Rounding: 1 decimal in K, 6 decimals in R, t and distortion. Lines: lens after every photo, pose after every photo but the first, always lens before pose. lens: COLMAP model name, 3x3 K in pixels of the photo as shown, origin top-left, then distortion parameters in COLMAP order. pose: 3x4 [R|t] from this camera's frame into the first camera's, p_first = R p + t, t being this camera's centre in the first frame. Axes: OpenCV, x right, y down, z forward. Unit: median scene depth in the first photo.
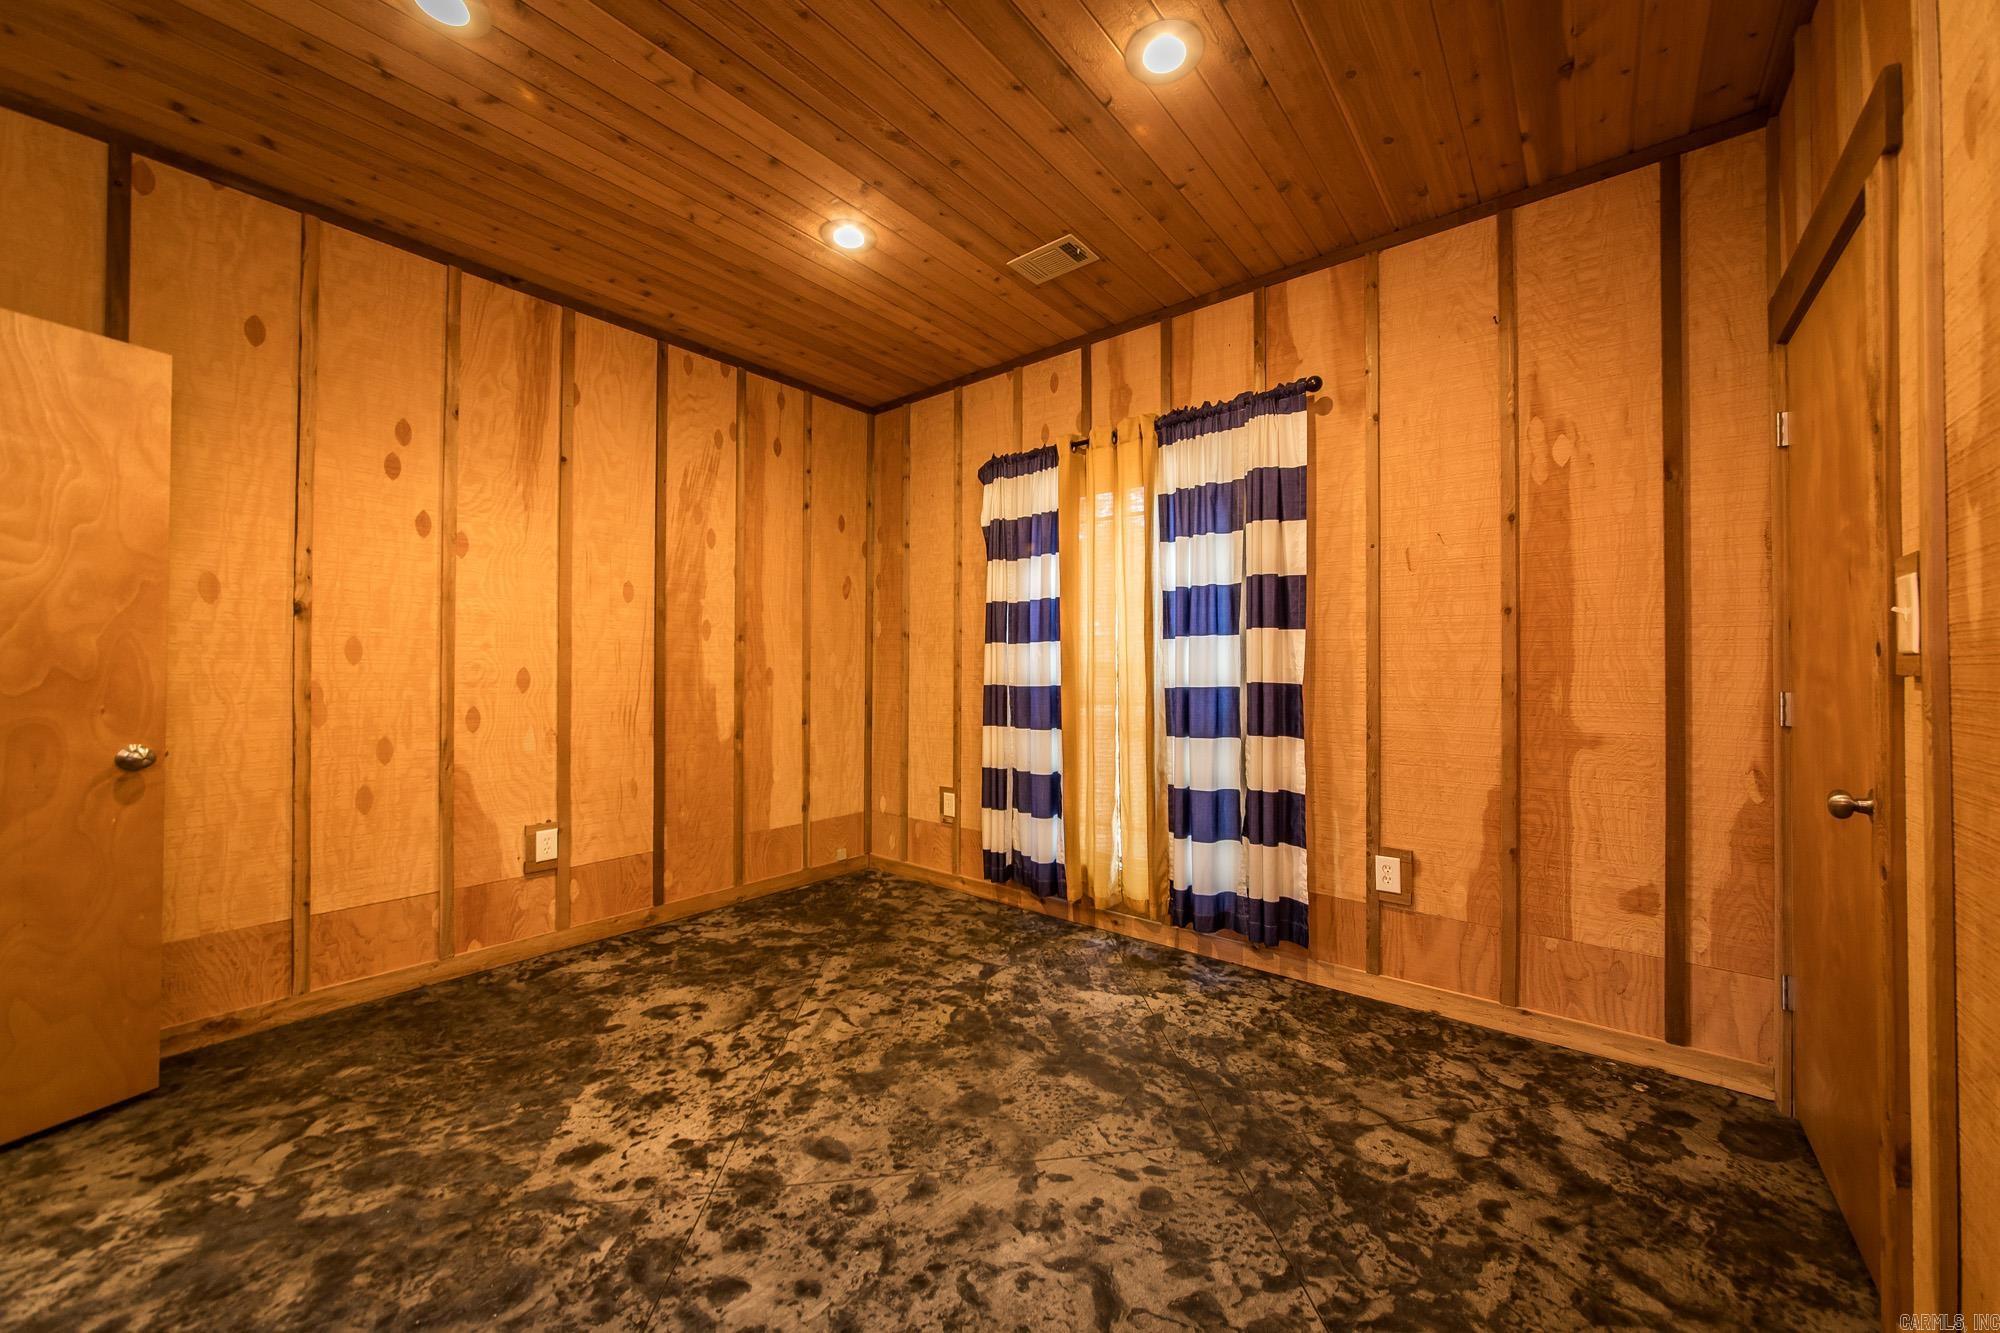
lens RADIAL K [[722.2, 0, 994.5], [0, 722.2, 675.4], [0, 0, 1]] dist [-0.012233, 0.004715]
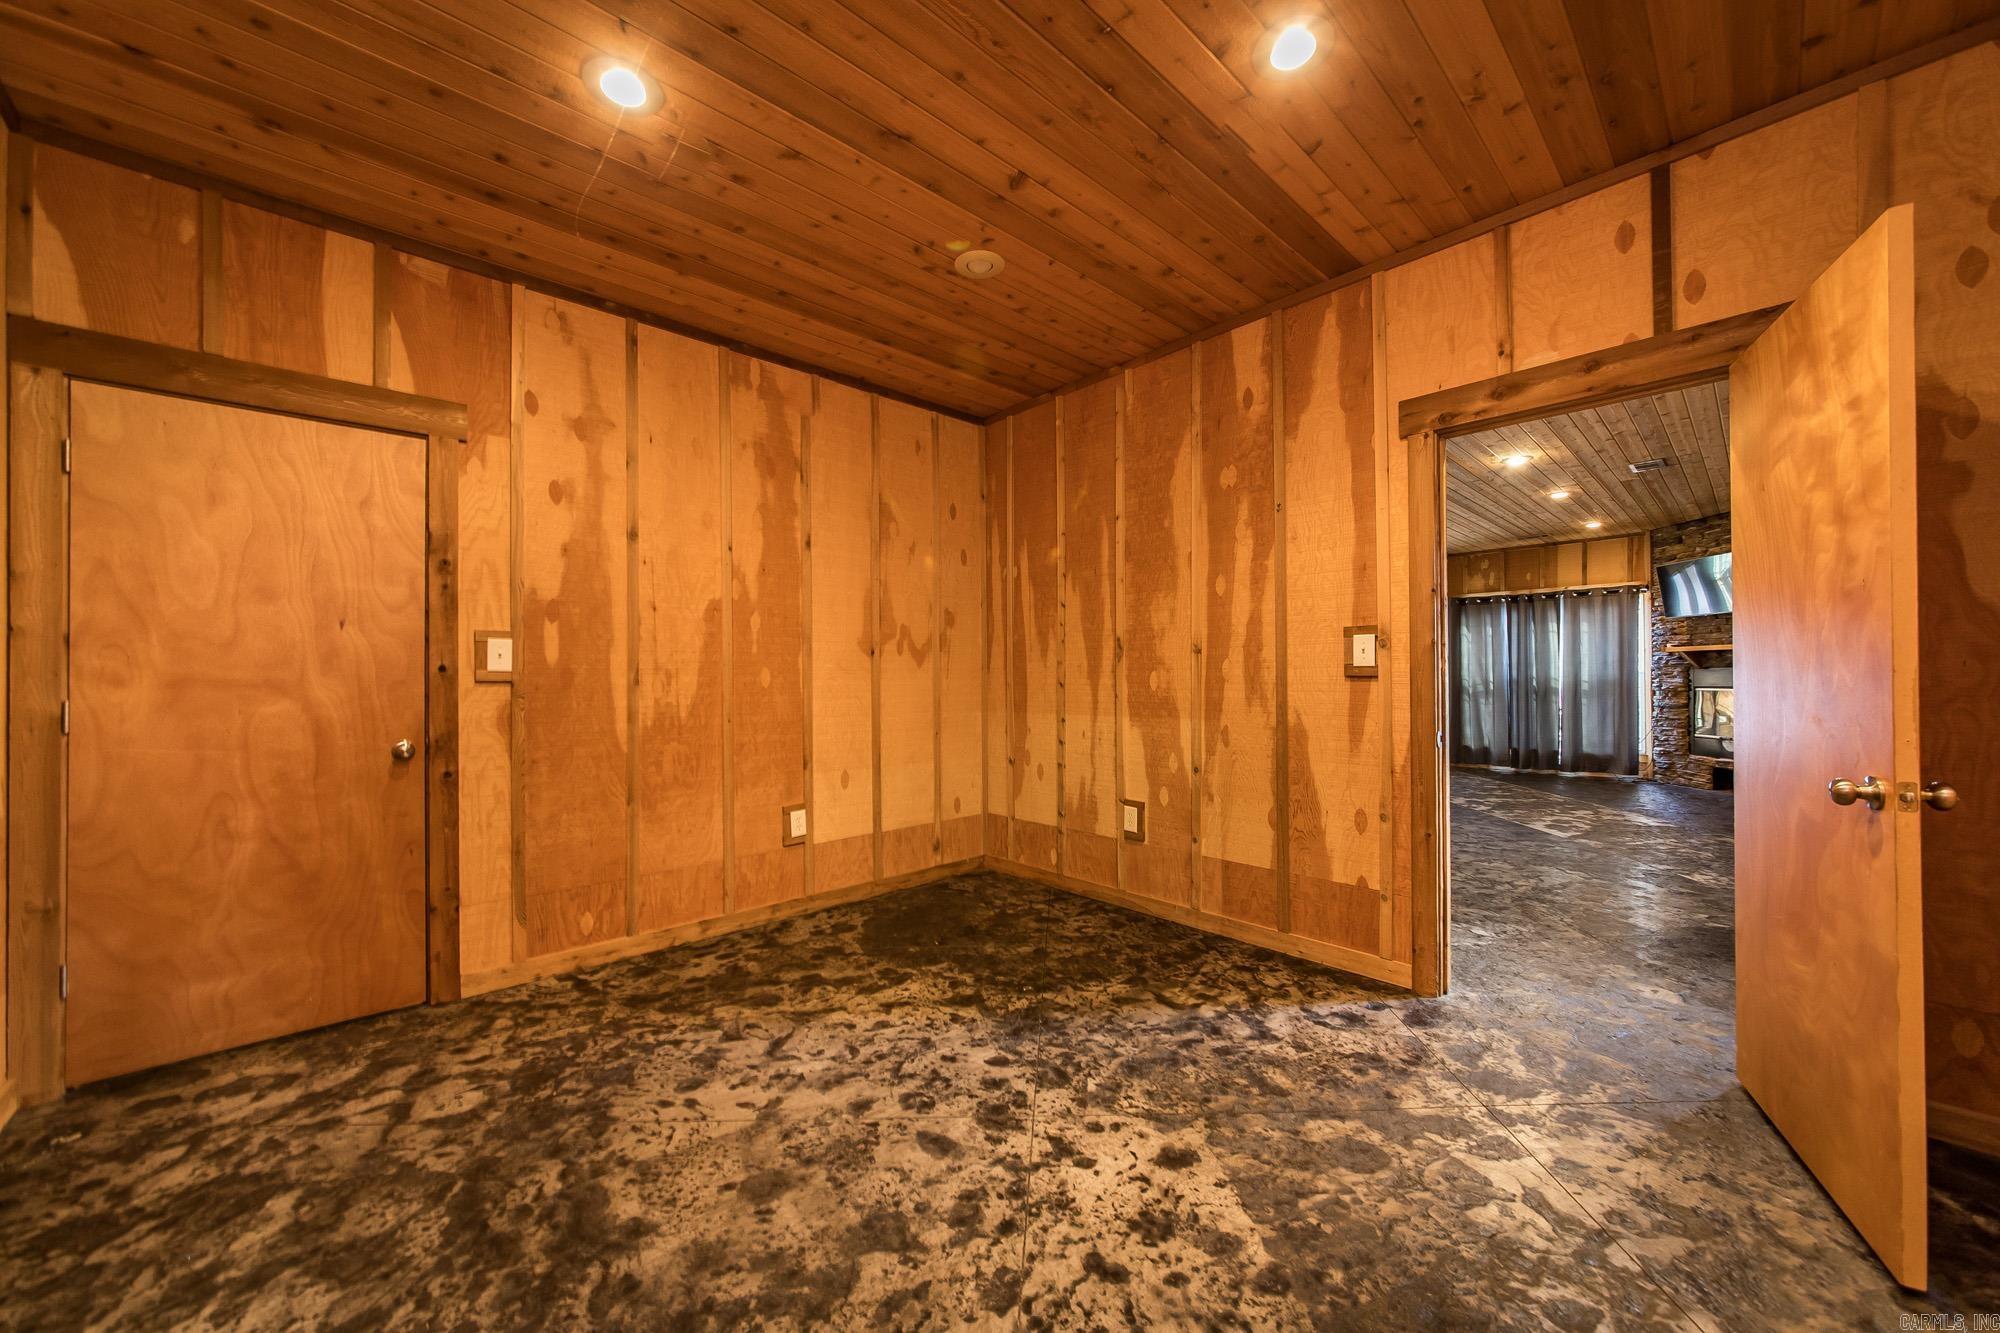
lens RADIAL K [[722.2, 0, 994.5], [0, 722.2, 675.4], [0, 0, 1]] dist [-0.012233, 0.004715]
pose [[-0.989871, 0.005539, 0.141860, -0.460896], [0.006681, 0.999949, 0.007577, -0.015738], [-0.141811, 0.008448, -0.989858, 1.993272]]
